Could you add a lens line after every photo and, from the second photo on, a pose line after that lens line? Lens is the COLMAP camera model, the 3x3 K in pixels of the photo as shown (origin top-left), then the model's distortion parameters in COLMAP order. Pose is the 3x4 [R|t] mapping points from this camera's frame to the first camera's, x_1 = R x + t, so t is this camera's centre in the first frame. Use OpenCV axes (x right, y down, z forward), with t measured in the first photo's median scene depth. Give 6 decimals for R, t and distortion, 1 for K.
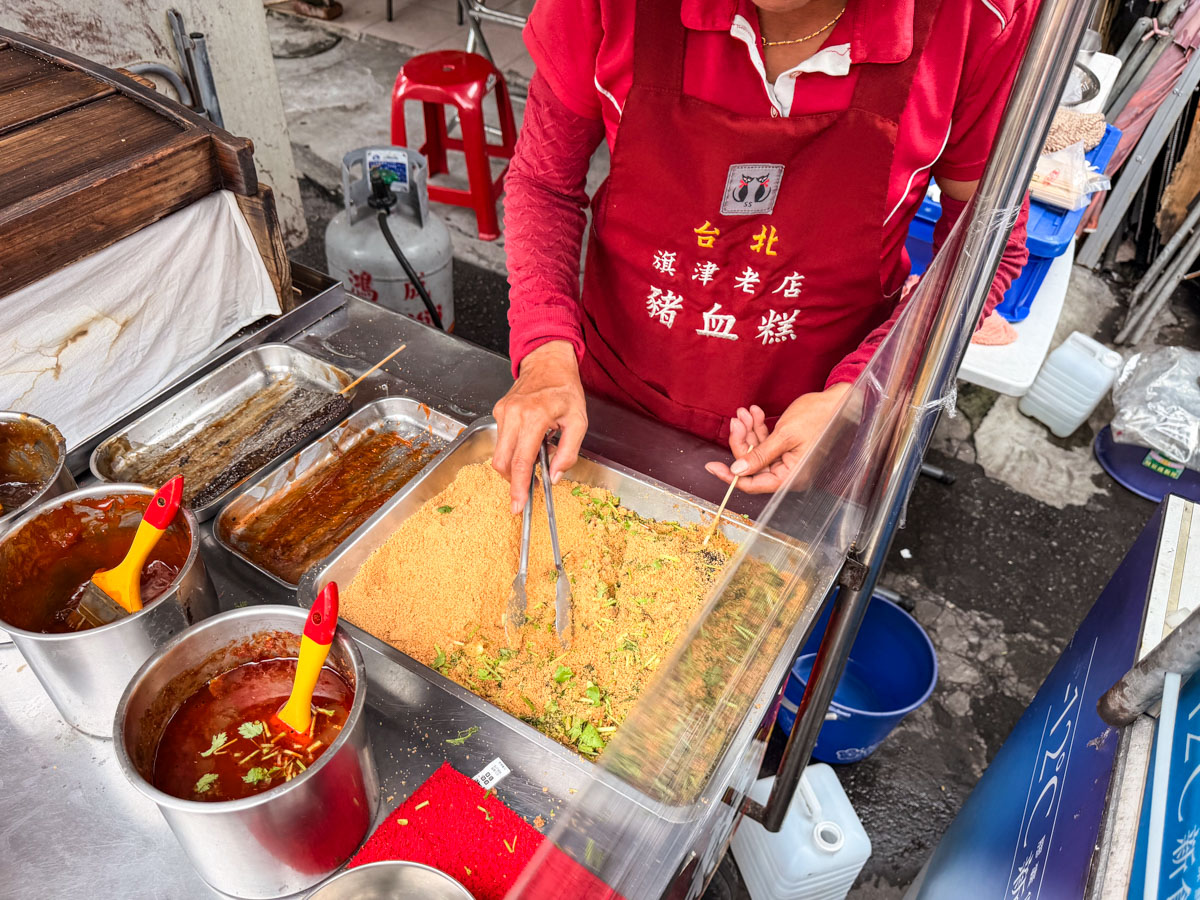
lens RADIAL K [[872.9, 0, 600.0], [0, 872.9, 450.0], [0, 0, 1]] dist [0.151424, -0.348328]
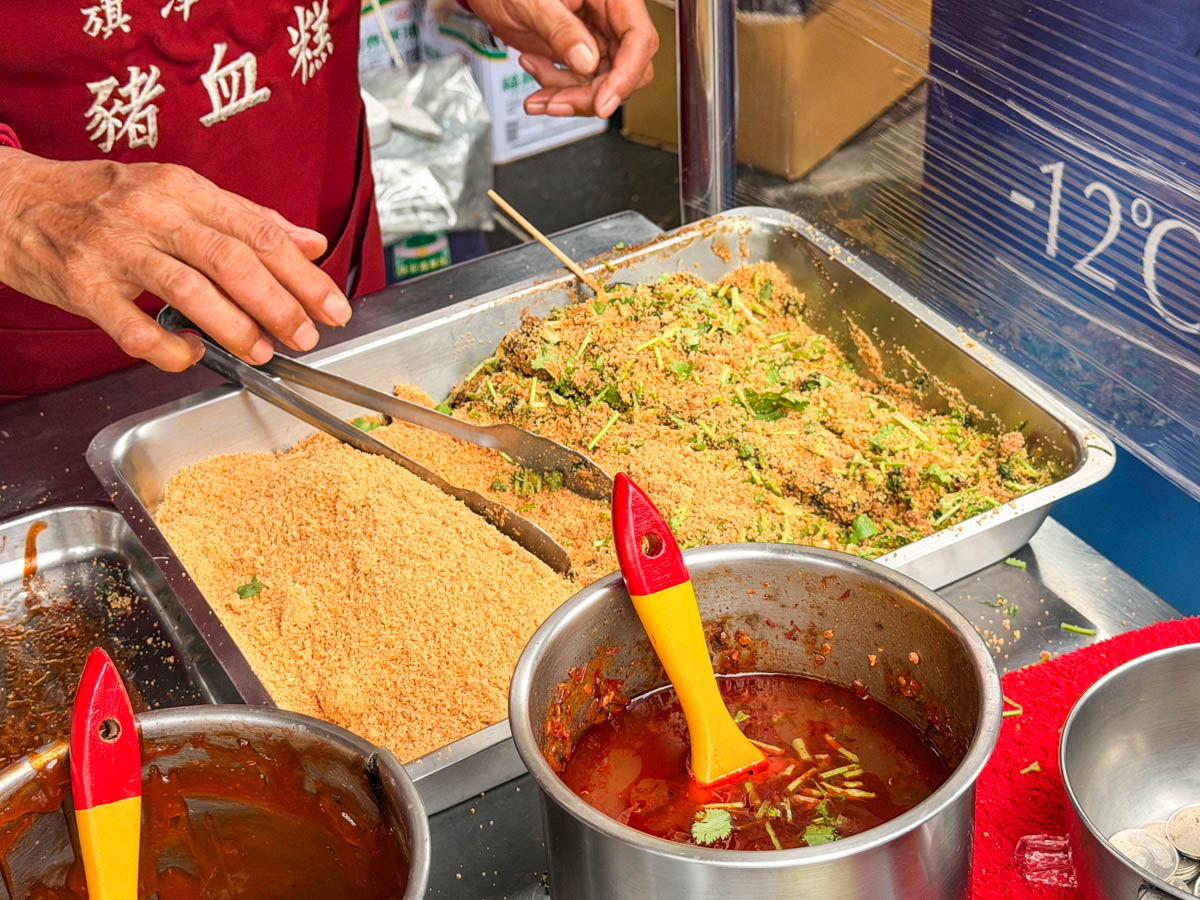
lens RADIAL K [[1940.0, 0, 600.0], [0, 1940.0, 450.0], [0, 0, 1]] dist [0.072158, 0.075313]
pose [[0.469984, -0.543725, 0.695326, -0.667379], [0.642687, 0.750763, 0.152671, -0.019614], [-0.605036, 0.375124, 0.702291, 0.154289]]
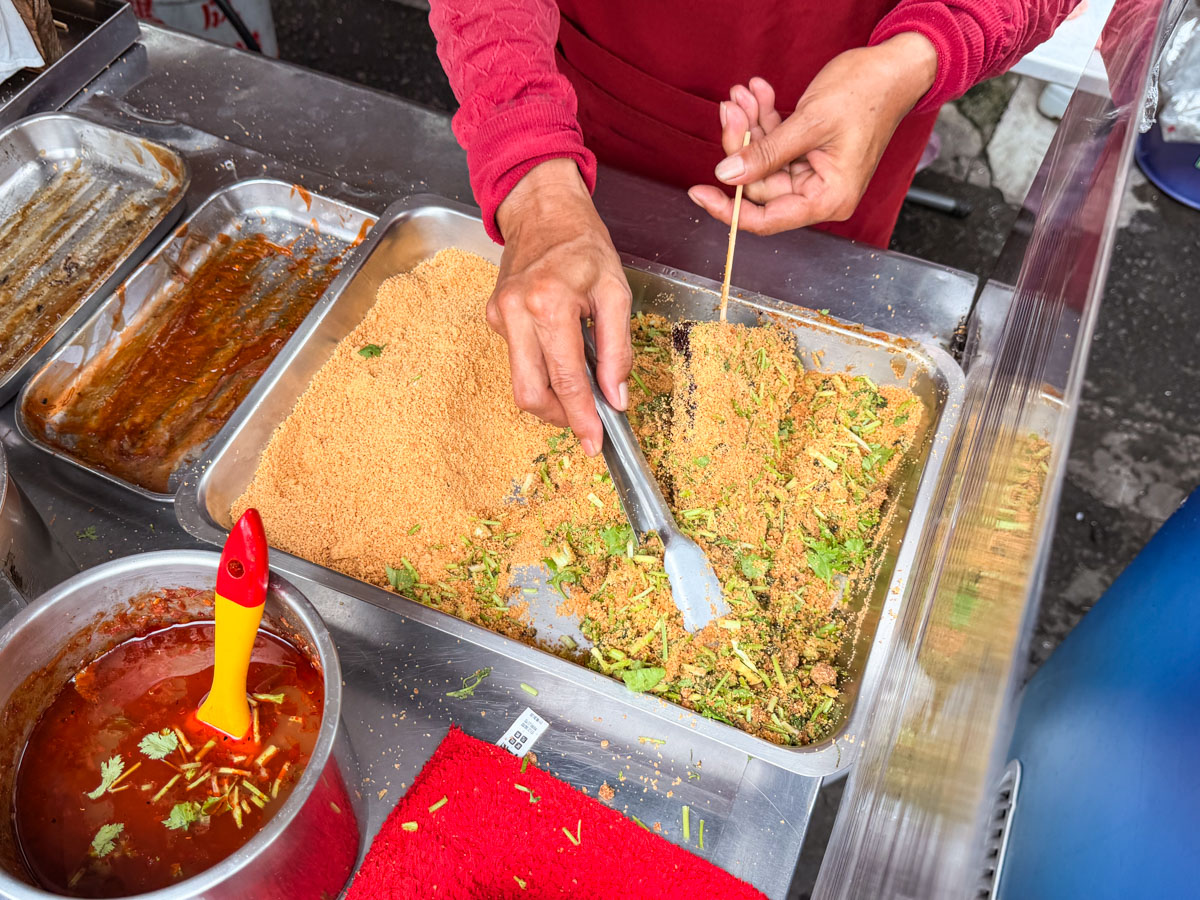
lens RADIAL K [[1085.4, 0, 604.6], [0, 1085.4, 453.1], [0, 0, 1]] dist [0.082943, -0.187835]
pose [[0.988305, -0.123879, 0.088928, -0.078228], [0.101426, 0.969462, 0.223283, -0.020377], [-0.113872, -0.211652, 0.970689, 0.157377]]
